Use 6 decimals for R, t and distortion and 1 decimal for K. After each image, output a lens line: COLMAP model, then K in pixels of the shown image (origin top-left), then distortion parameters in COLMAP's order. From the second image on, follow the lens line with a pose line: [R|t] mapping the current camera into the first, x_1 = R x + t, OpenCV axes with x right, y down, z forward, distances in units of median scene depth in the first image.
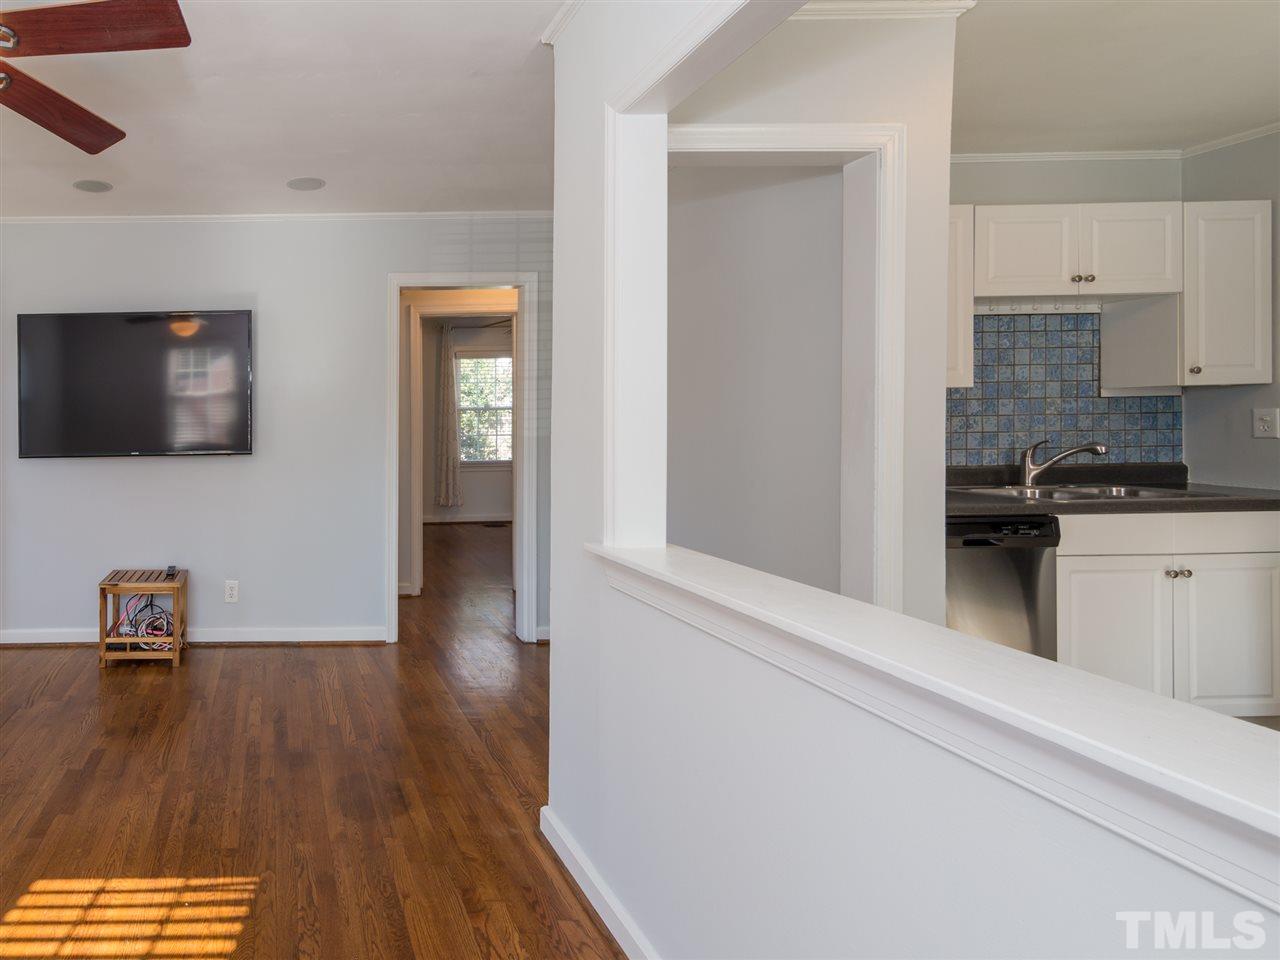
lens RADIAL K [[691.5, 0, 639.9], [0, 691.5, 295.4], [0, 0, 1]] dist [0.000104, 0.000881]
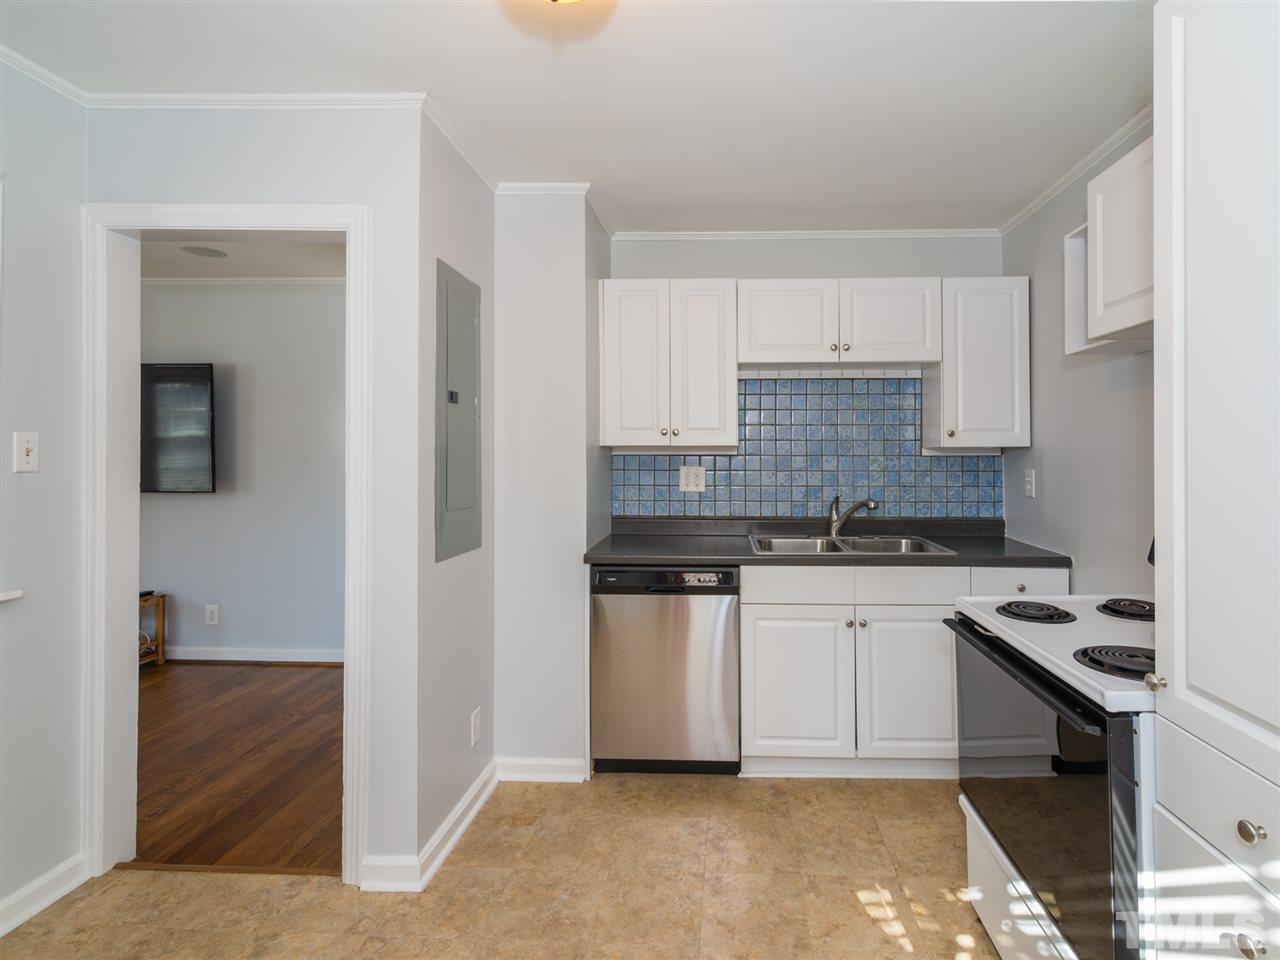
lens RADIAL K [[620.0, 0, 640.0], [0, 620.0, 351.7], [0, 0, 1]] dist [0.009331, -0.000145]
pose [[0.999624, 0.013961, -0.023597, 0.246355], [-0.014063, 0.999892, -0.004165, -0.006357], [0.023536, 0.004495, 0.999713, 0.011464]]
